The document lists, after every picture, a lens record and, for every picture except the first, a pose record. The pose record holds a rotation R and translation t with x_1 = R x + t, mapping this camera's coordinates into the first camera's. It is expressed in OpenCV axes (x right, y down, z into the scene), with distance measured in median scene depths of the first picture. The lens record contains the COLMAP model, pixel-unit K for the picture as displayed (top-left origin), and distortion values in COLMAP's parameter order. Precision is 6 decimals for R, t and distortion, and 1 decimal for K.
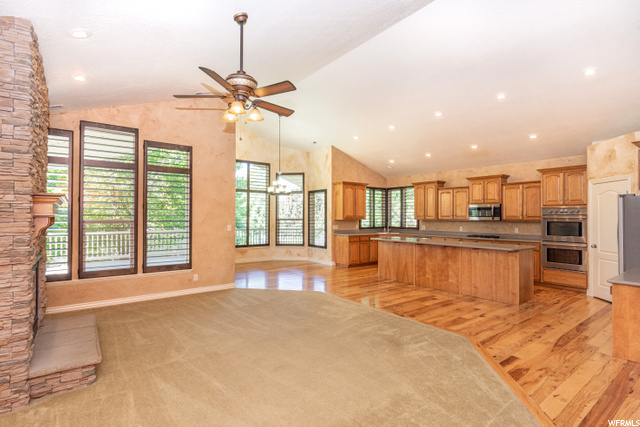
lens RADIAL K [[313.9, 0, 314.6], [0, 313.9, 215.3], [0, 0, 1]] dist [-0.014422, 0.000297]
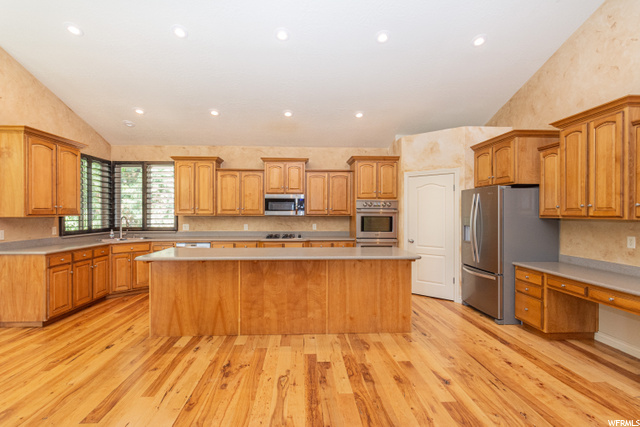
lens RADIAL K [[305.3, 0, 315.6], [0, 305.3, 214.7], [0, 0, 1]] dist [0.001701, -0.002680]
pose [[0.557653, -0.006650, 0.830048, -0.040598], [-0.004152, 0.999933, 0.010800, 0.006354], [-0.830064, -0.009469, 0.557588, 0.549900]]
